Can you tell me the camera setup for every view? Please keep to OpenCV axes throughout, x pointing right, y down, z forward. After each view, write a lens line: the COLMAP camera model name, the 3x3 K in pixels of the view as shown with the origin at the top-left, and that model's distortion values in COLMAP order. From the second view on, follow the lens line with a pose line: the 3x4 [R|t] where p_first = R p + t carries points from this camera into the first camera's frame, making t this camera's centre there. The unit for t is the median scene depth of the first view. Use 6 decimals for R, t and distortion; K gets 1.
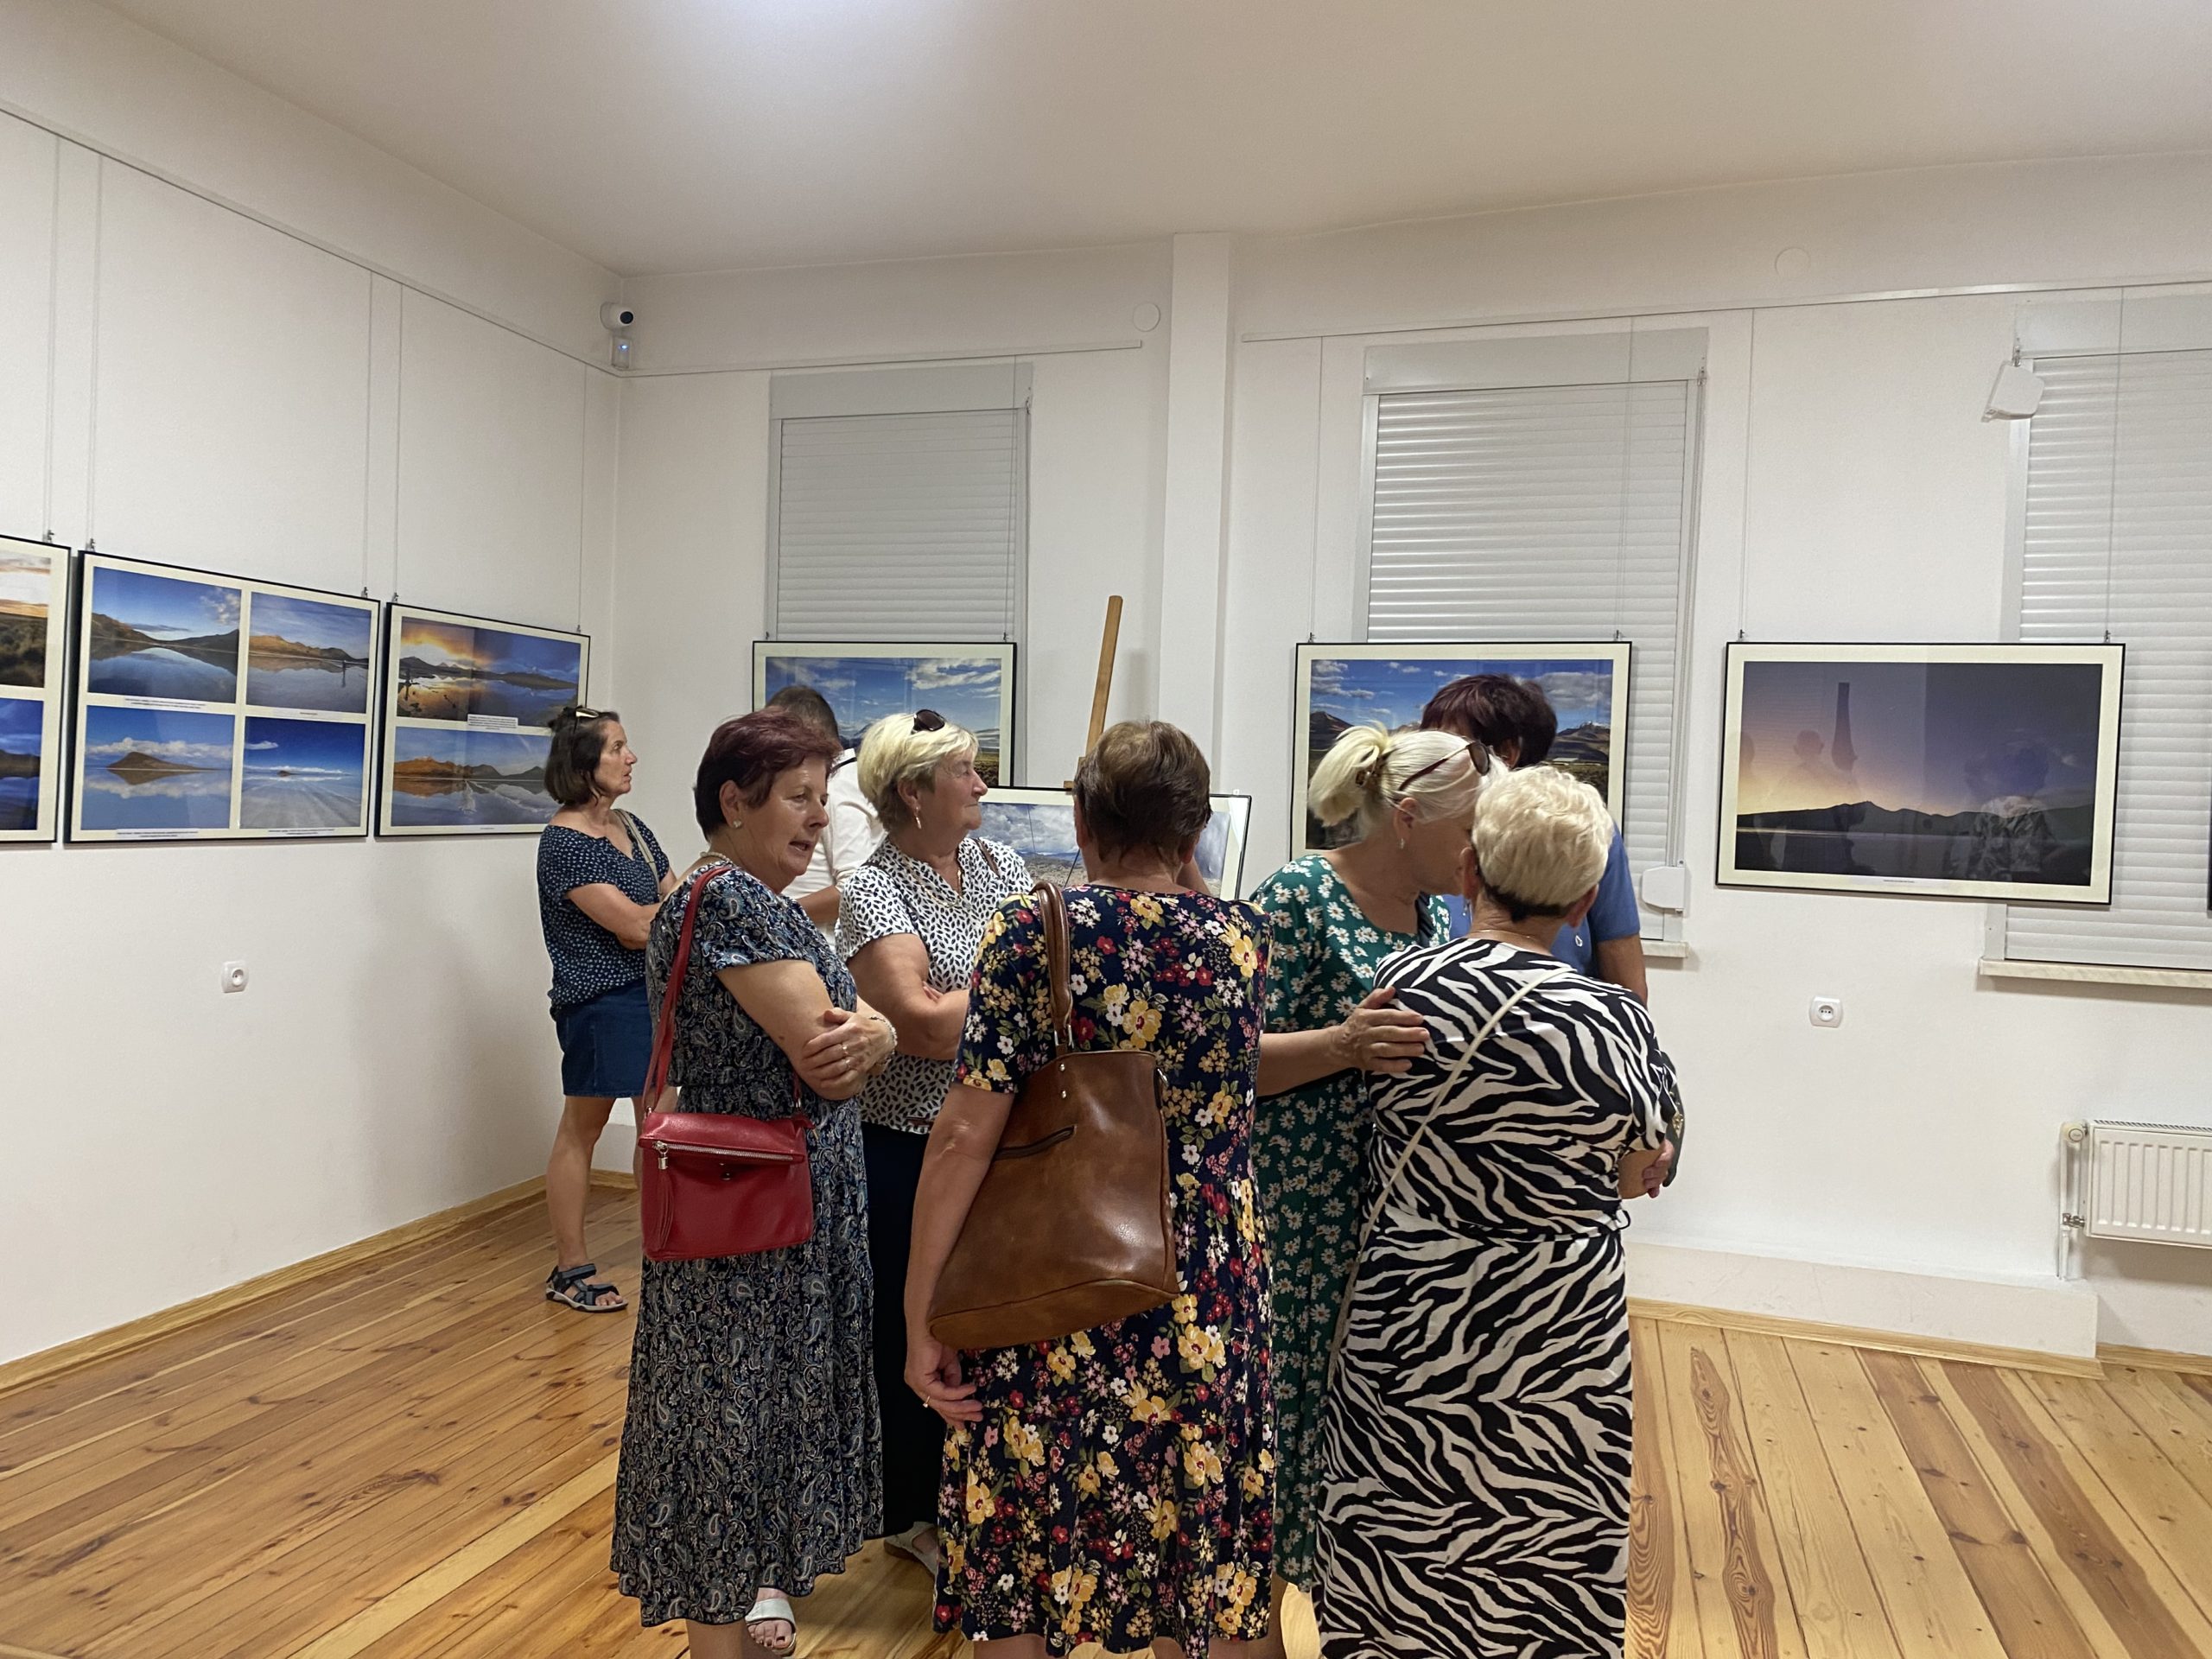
lens RADIAL K [[1677.0, 0, 1093.6], [0, 1677.0, 825.4], [0, 0, 1]] dist [0.035800, -0.044962]
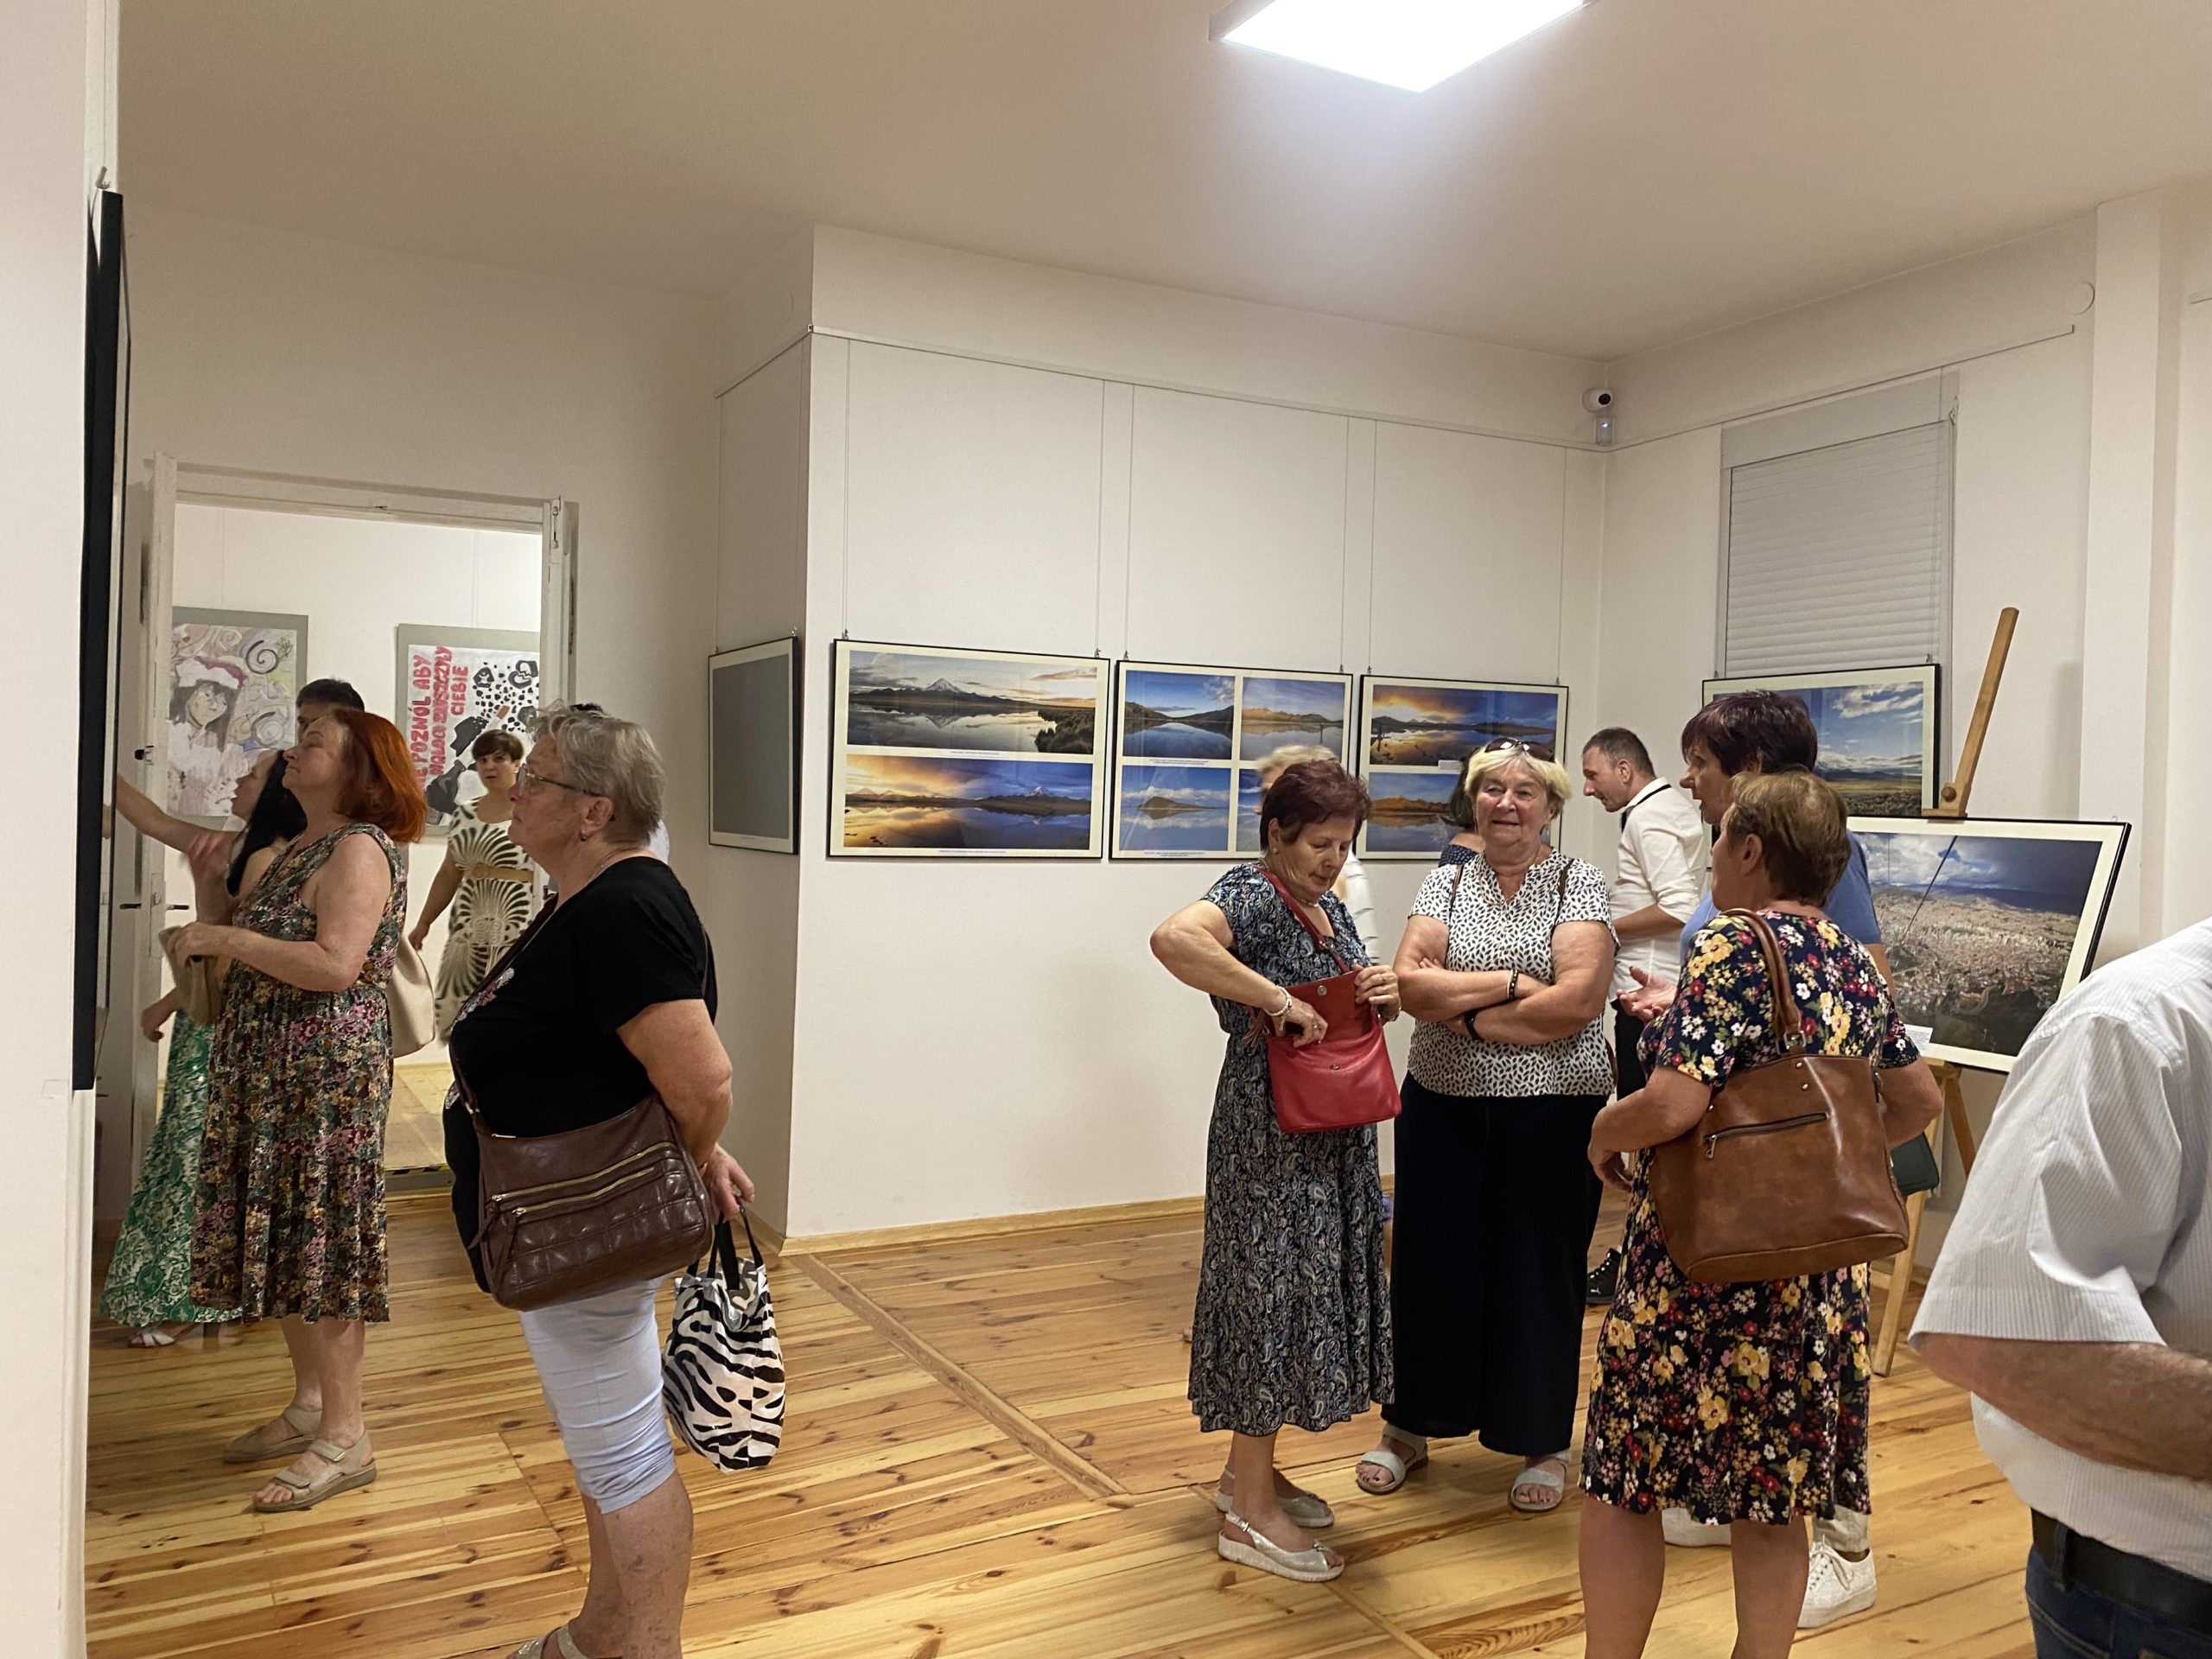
lens RADIAL K [[1677.0, 0, 1088.9], [0, 1677.0, 865.7], [0, 0, 1]] dist [0.035800, -0.044962]
pose [[0.702589, 0.007790, -0.711553, 0.367186], [-0.008734, 0.999959, 0.002323, 0.011151], [0.711542, 0.004583, 0.702628, -0.035825]]
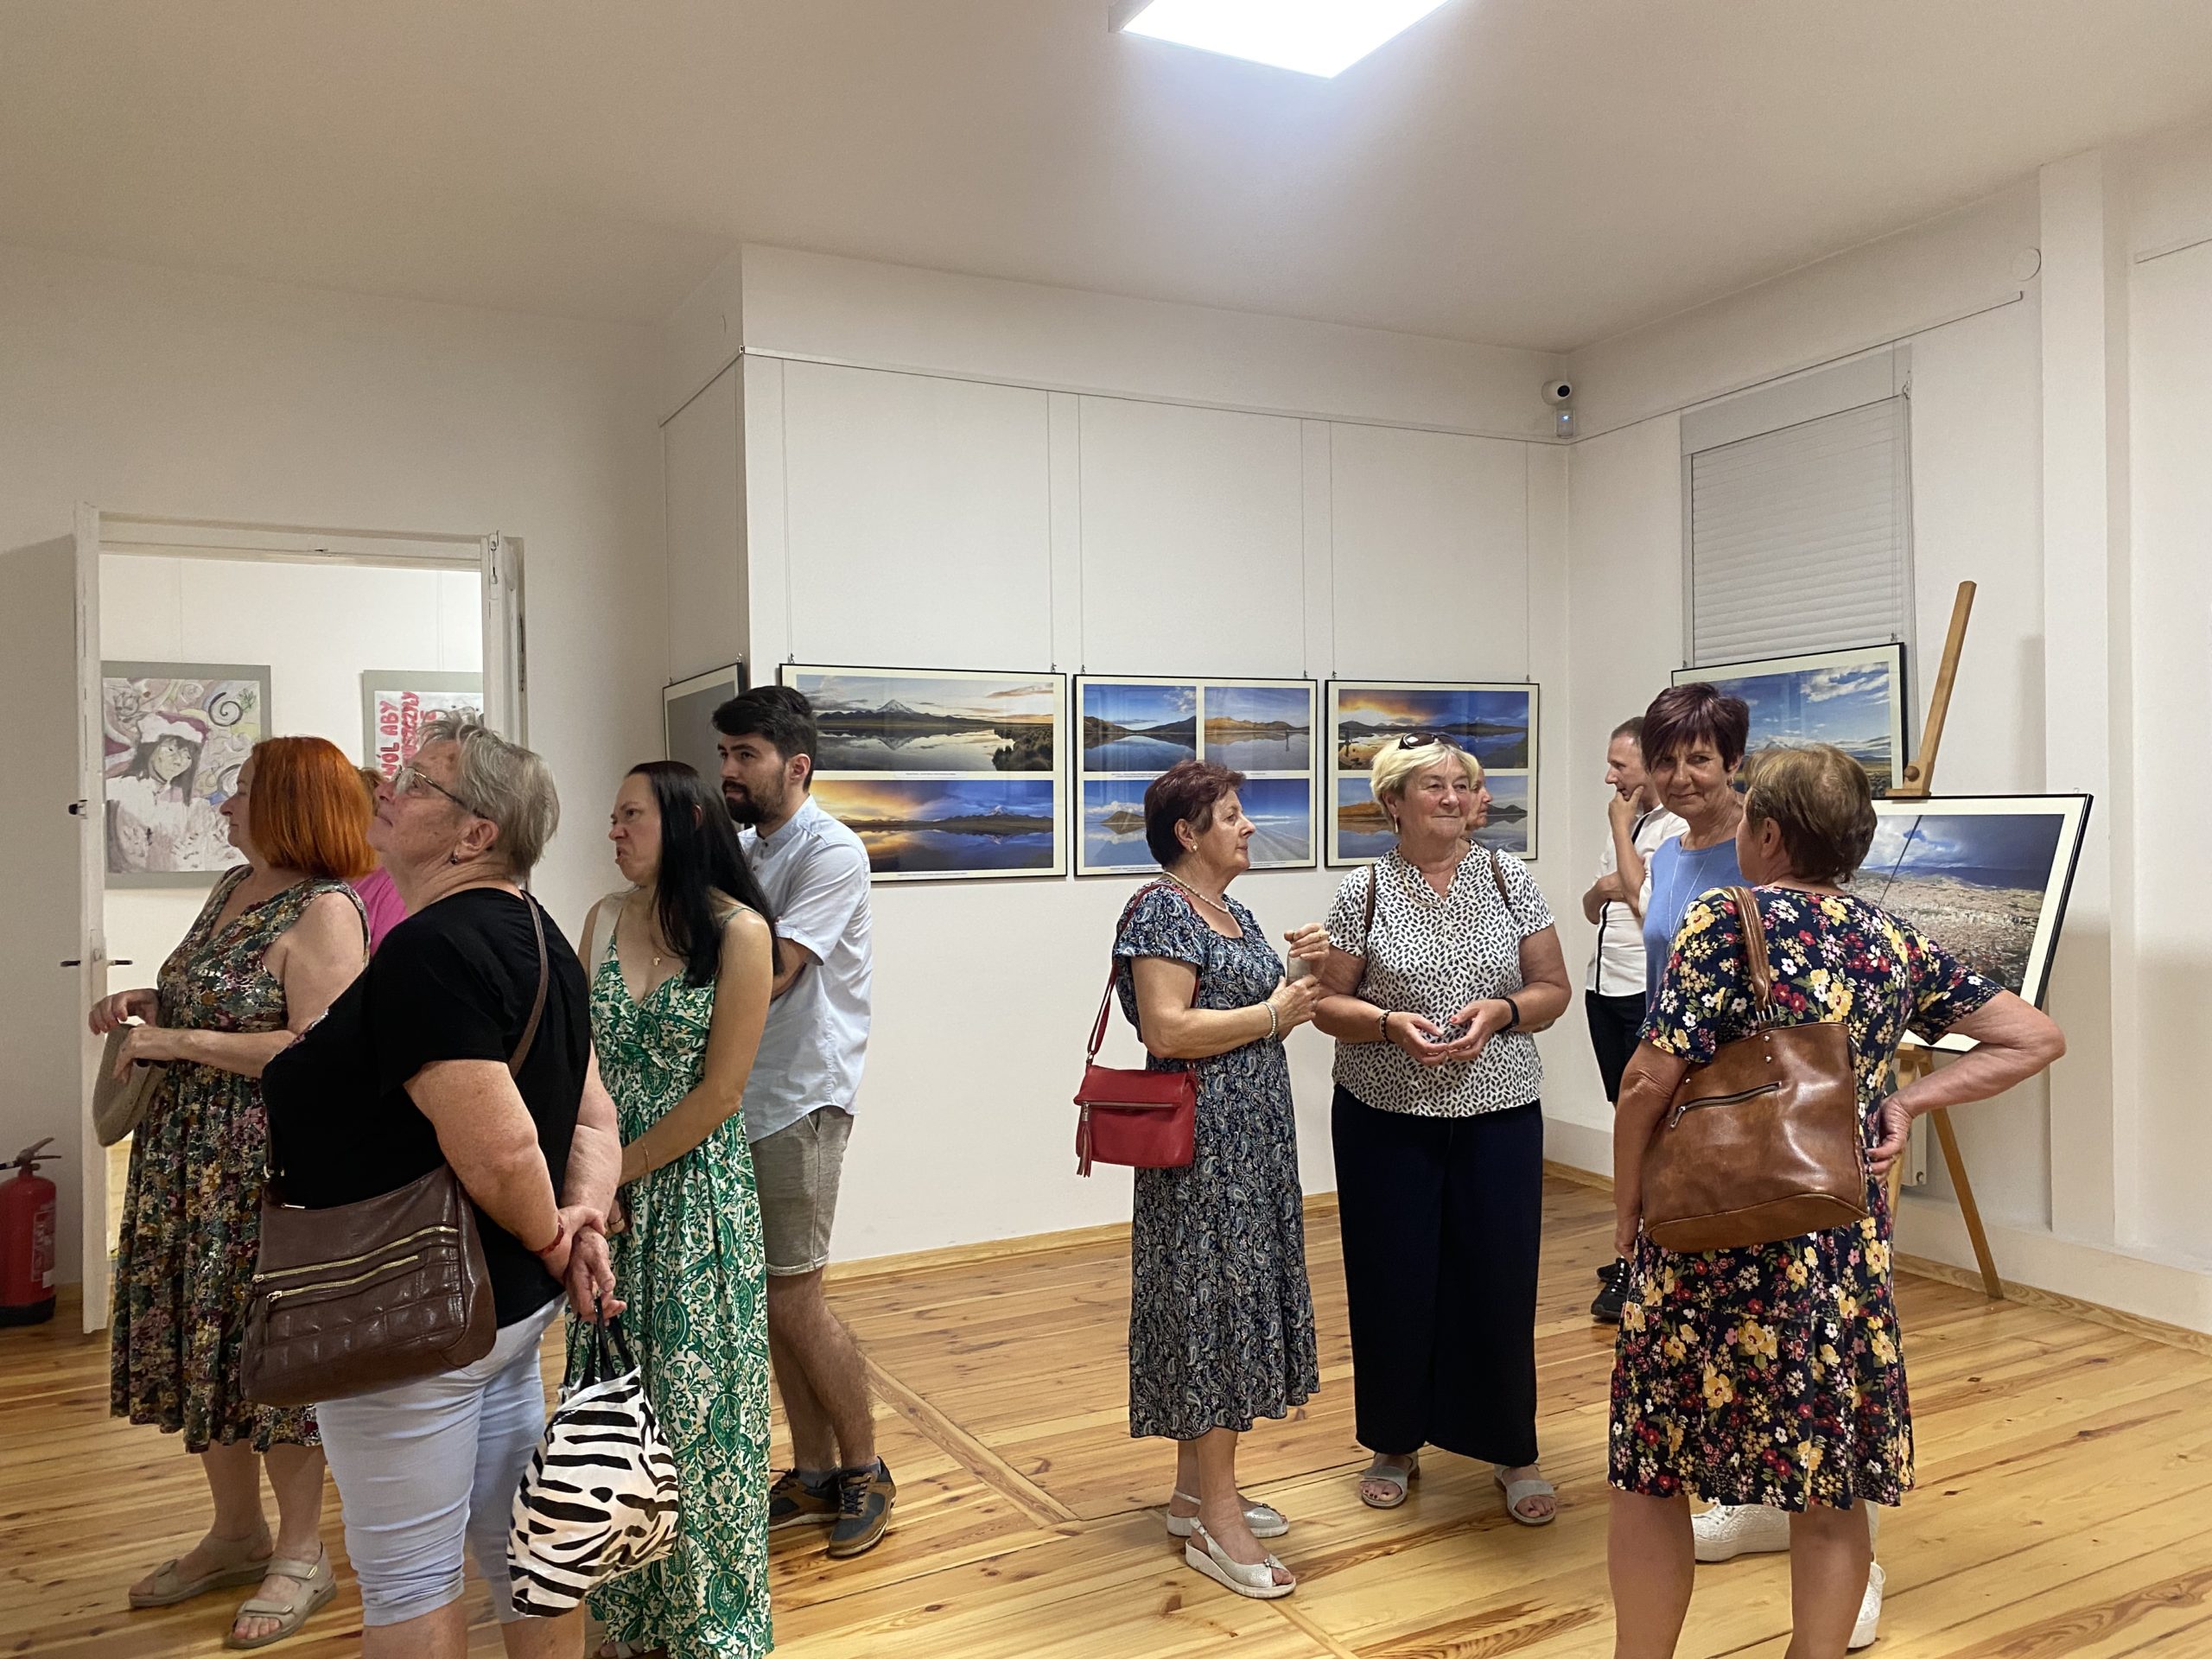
lens RADIAL K [[1677.0, 0, 1107.8], [0, 1677.0, 890.3], [0, 0, 1]] dist [0.035800, -0.044962]
pose [[0.699782, -0.021172, -0.714043, 0.386347], [0.032668, 0.999463, 0.002380, 0.017222], [0.713610, -0.024992, 0.700098, 0.007977]]
